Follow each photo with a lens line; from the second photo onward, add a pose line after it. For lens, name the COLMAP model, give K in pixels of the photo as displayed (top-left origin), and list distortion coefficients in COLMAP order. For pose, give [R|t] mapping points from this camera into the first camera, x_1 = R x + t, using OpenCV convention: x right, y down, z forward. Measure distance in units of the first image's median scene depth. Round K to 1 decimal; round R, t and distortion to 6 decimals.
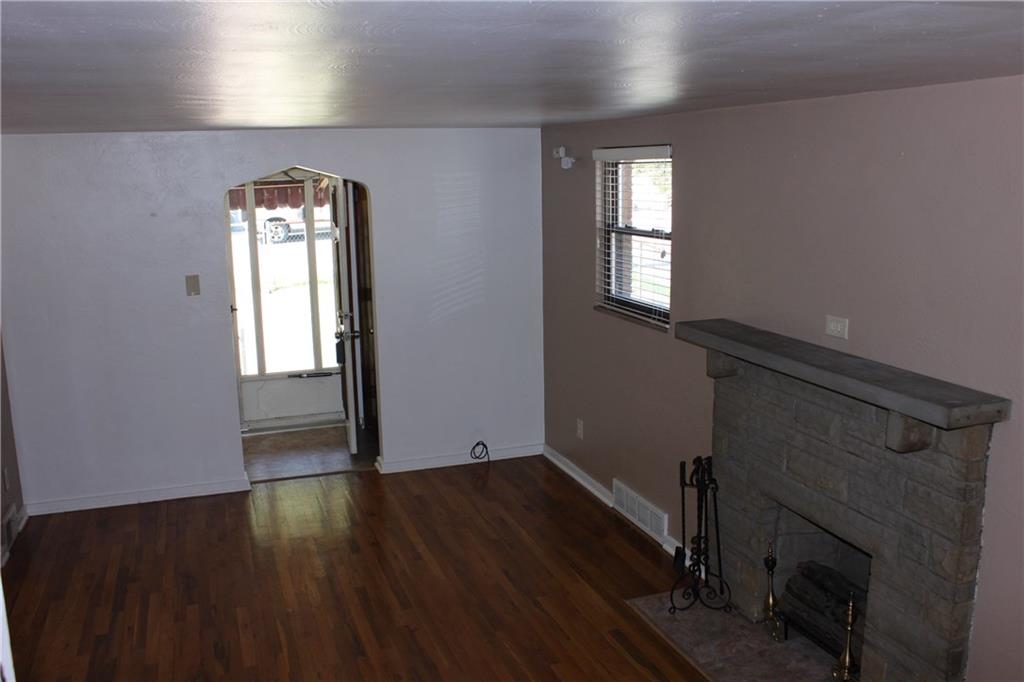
lens RADIAL K [[922.0, 0, 512.0], [0, 922.0, 341.0], [0, 0, 1]] dist [-0.003251, -0.002396]
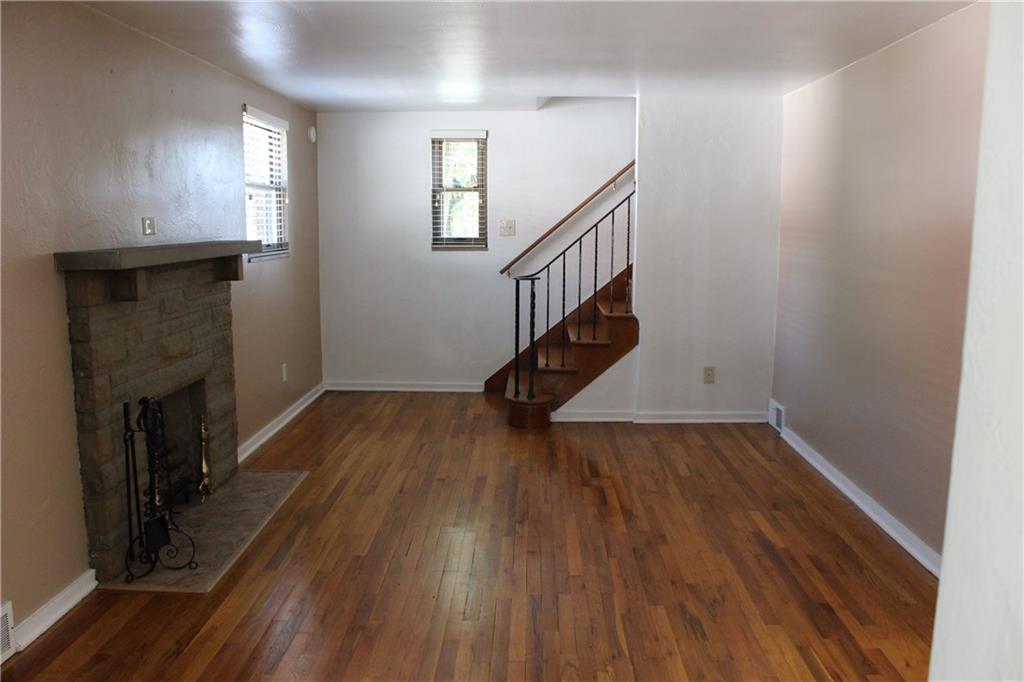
lens RADIAL K [[846.5, 0, 512.0], [0, 846.5, 341.0], [0, 0, 1]] dist [-0.002713, -0.000195]
pose [[-0.931877, -0.038167, 0.360762, -0.416168], [0.084574, 0.944193, 0.318351, -0.152199], [-0.352779, 0.327175, -0.876643, 1.594795]]
